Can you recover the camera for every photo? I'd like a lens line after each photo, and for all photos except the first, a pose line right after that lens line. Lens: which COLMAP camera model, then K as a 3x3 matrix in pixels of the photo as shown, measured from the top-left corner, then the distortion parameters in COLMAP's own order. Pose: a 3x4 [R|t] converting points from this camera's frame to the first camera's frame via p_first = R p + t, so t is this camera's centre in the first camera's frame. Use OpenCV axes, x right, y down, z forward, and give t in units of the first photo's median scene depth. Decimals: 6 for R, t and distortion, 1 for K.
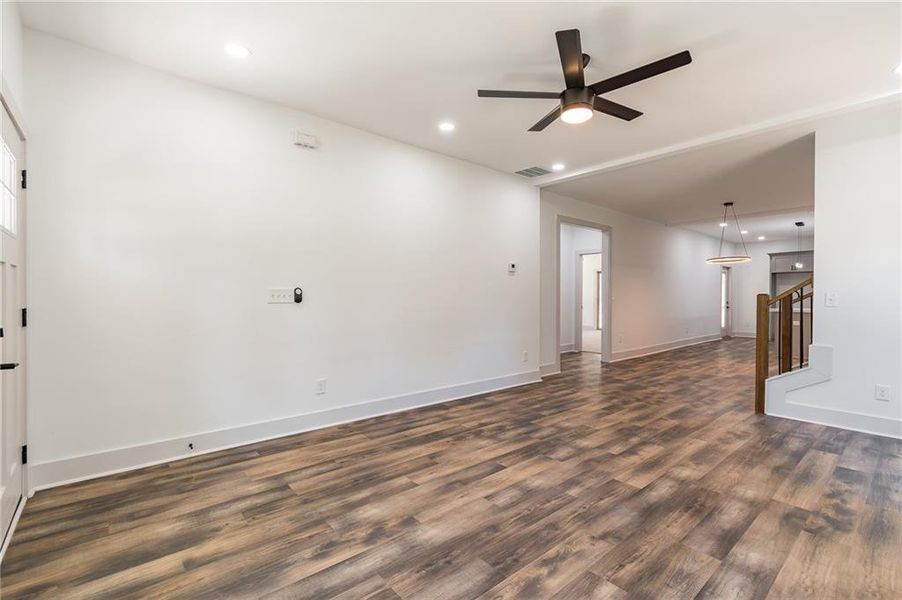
lens RADIAL K [[406.0, 0, 446.9], [0, 406.0, 296.6], [0, 0, 1]] dist [0.003303, -0.000086]
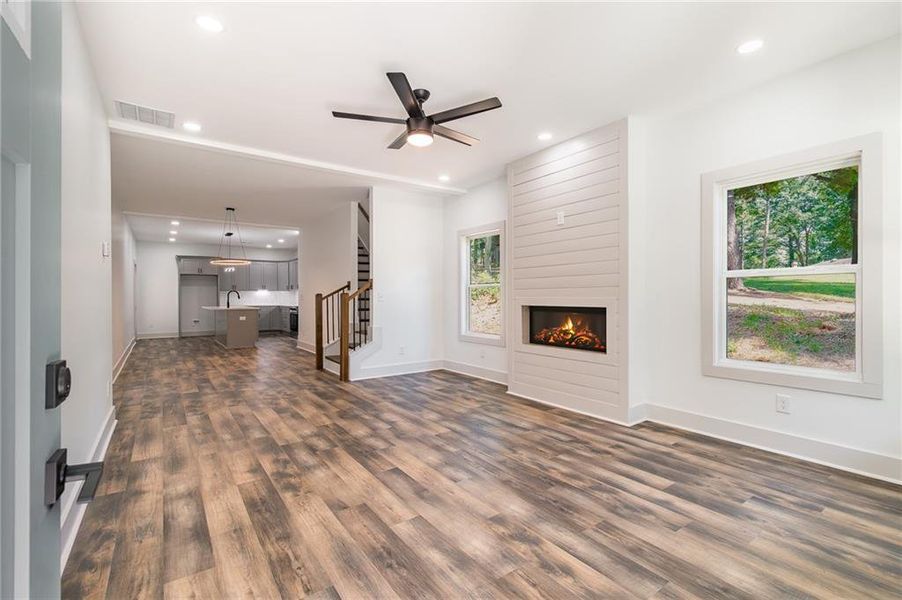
lens RADIAL K [[406.0, 0, 467.3], [0, 406.0, 301.5], [0, 0, 1]] dist [0.003303, -0.000086]
pose [[0.060843, -0.015481, 0.998027, -0.760710], [0.006387, 0.999865, 0.015120, 0.004587], [-0.998127, 0.005455, 0.060934, 0.714097]]
